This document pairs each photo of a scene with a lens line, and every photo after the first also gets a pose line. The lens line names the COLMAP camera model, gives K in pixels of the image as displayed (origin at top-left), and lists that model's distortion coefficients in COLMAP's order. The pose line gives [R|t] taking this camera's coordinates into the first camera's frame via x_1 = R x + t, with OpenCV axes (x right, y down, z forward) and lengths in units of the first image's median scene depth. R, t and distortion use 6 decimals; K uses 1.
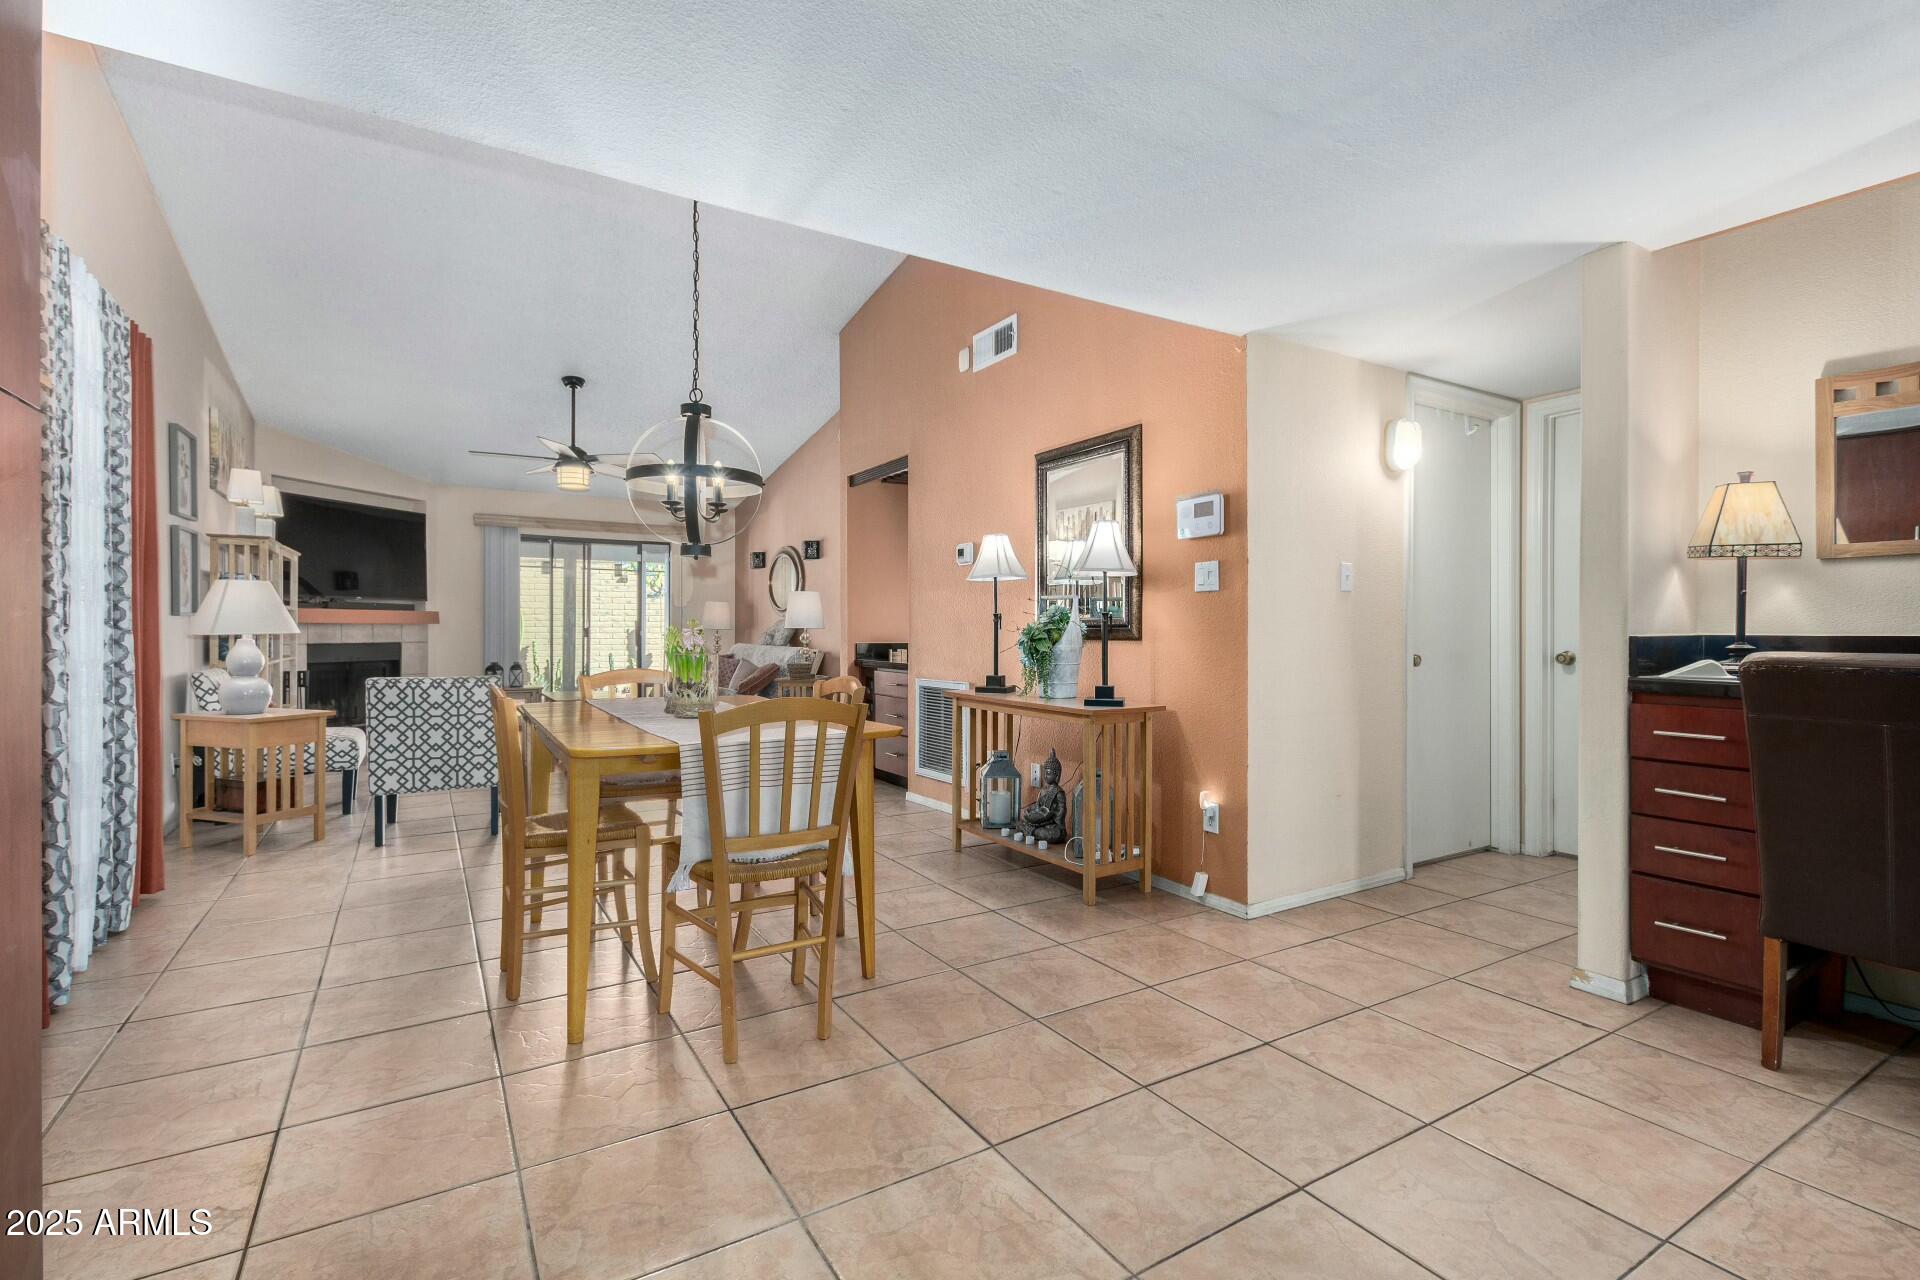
lens RADIAL K [[891.9, 0, 960.0], [0, 891.9, 640.0], [0, 0, 1]] dist [0.000104, -0.000503]
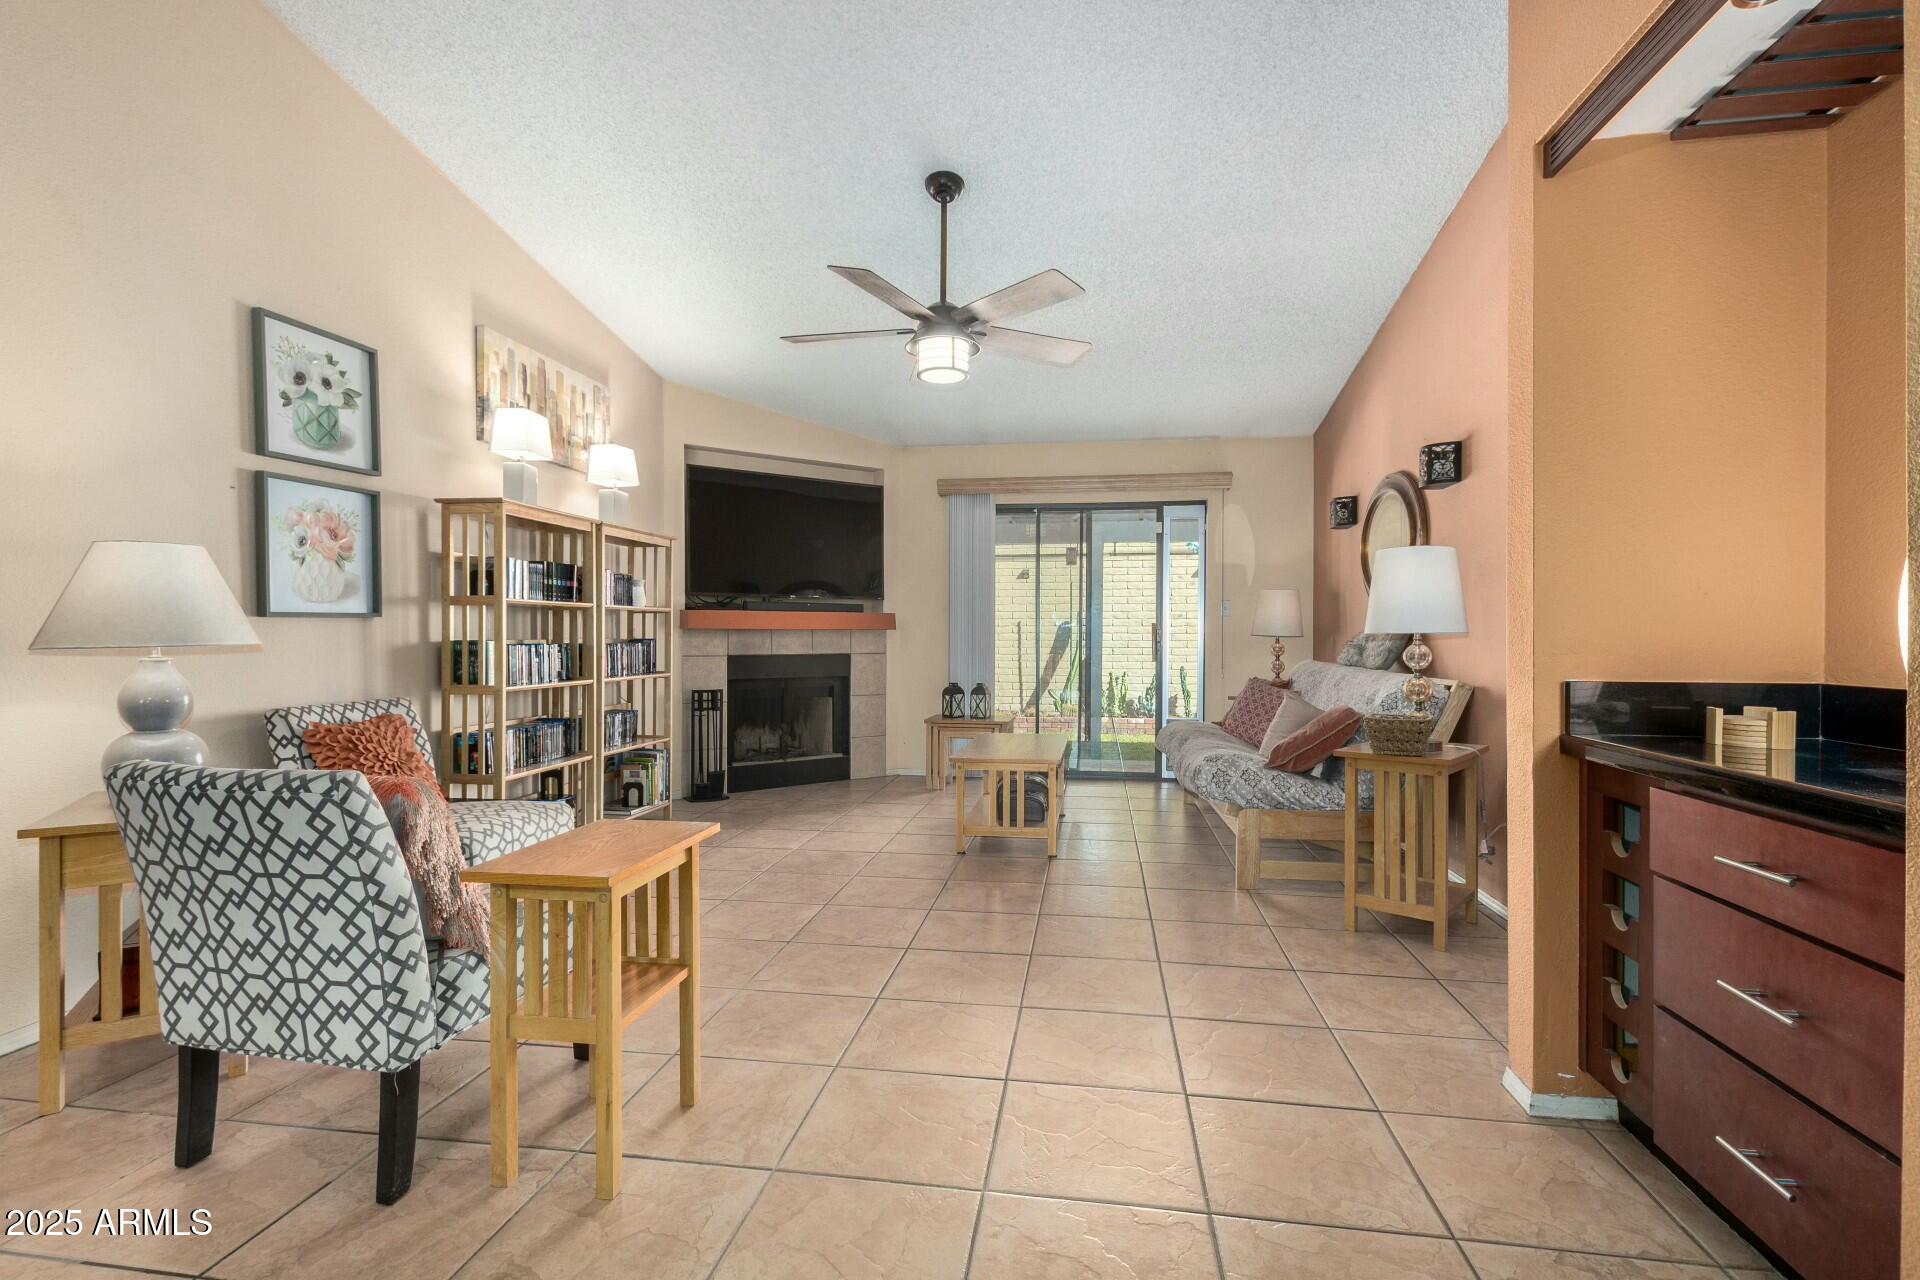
lens RADIAL K [[891.9, 0, 960.0], [0, 891.9, 640.0], [0, 0, 1]] dist [0.000104, -0.000503]
pose [[0.766631, 0.001136, -0.642087, -0.060646], [-0.005813, 0.999970, -0.005172, -0.006134], [0.642061, 0.007697, 0.766615, 0.484006]]
